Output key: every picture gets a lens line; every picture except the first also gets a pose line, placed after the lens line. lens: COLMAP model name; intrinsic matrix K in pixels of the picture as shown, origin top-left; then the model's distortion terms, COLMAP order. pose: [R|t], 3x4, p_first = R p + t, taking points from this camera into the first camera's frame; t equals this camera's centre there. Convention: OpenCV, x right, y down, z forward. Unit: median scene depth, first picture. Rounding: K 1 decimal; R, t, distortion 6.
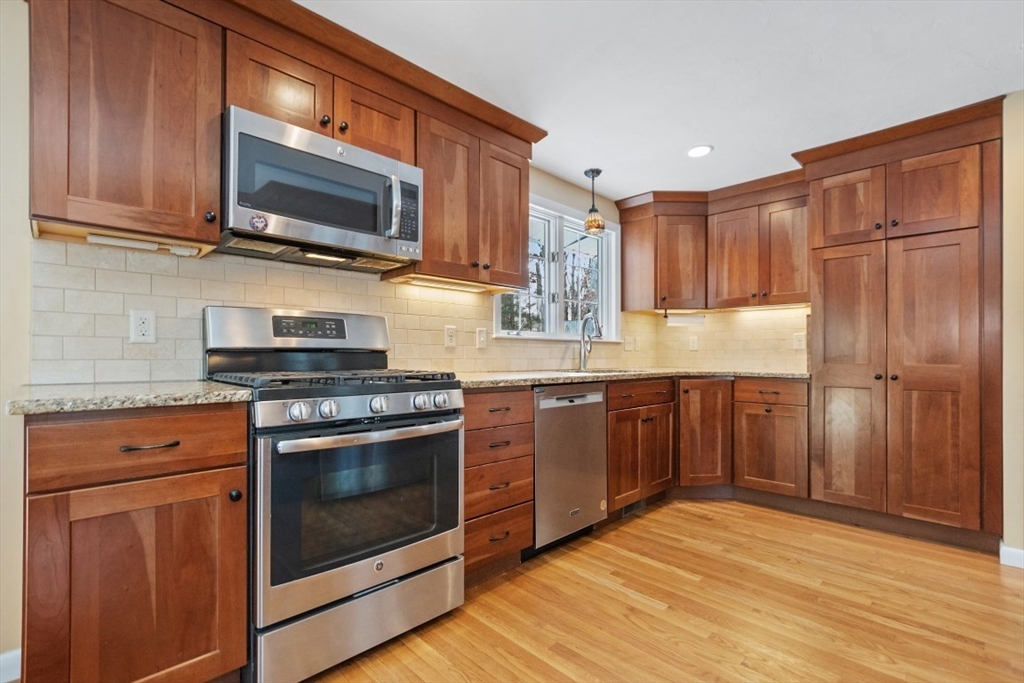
lens RADIAL K [[466.8, 0, 514.9], [0, 466.8, 348.8], [0, 0, 1]] dist [-0.008883, 0.000461]
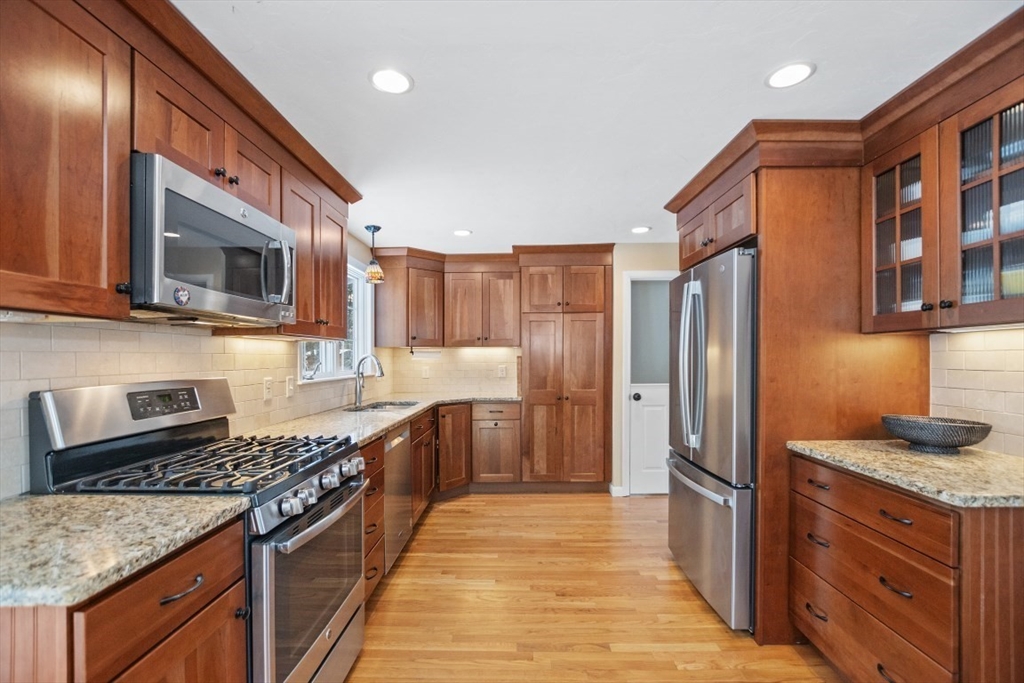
lens RADIAL K [[447.0, 0, 517.0], [0, 447.0, 357.9], [0, 0, 1]] dist [-0.020766, 0.003120]
pose [[0.715120, -0.009833, 0.698933, -0.442415], [-0.000090, 0.999900, 0.014160, -0.110475], [-0.699002, -0.010189, 0.715047, -0.001952]]
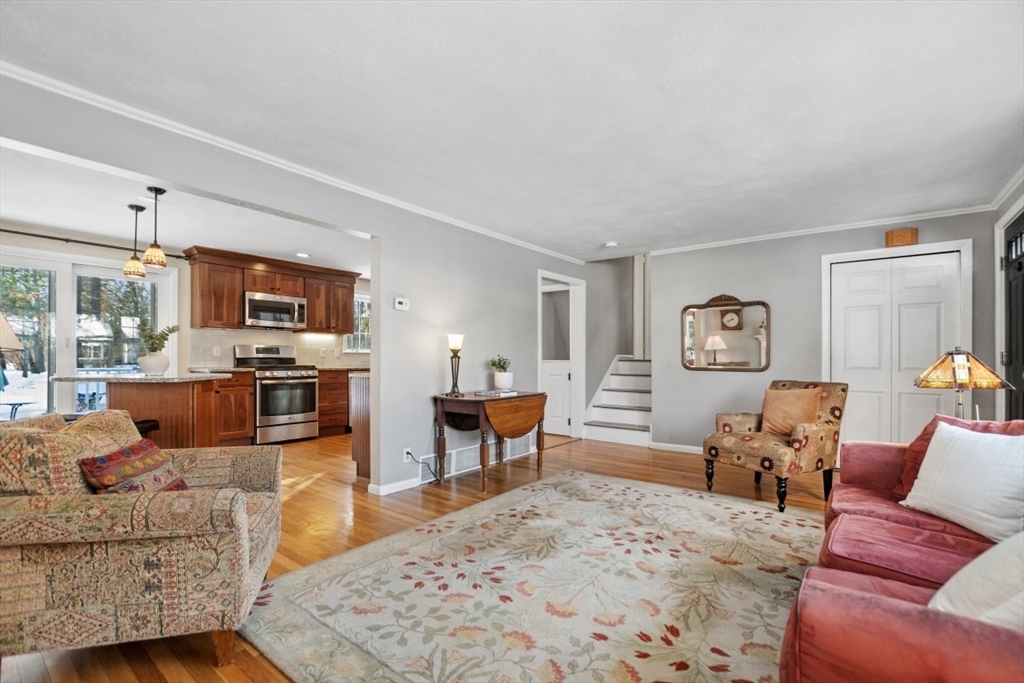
lens RADIAL K [[447.0, 0, 520.4], [0, 447.0, 360.9], [0, 0, 1]] dist [-0.020766, 0.003120]
pose [[0.989959, -0.001068, 0.141348, 0.653117], [-0.001044, 0.999889, 0.014872, -0.019749], [-0.141348, -0.014871, 0.989848, -1.750292]]
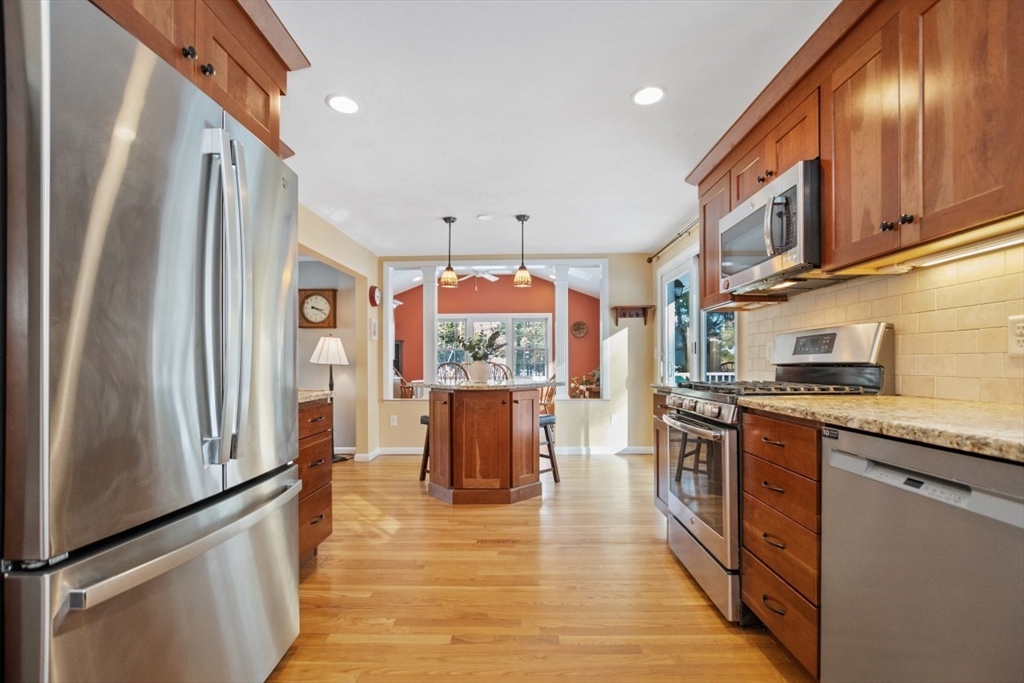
lens RADIAL K [[447.0, 0, 527.2], [0, 447.0, 361.5], [0, 0, 1]] dist [-0.020766, 0.003120]
pose [[-0.715888, -0.006652, -0.698183, 0.650823], [0.008479, 0.999798, -0.018220, 0.007272], [0.698163, -0.018964, -0.715687, 1.050534]]
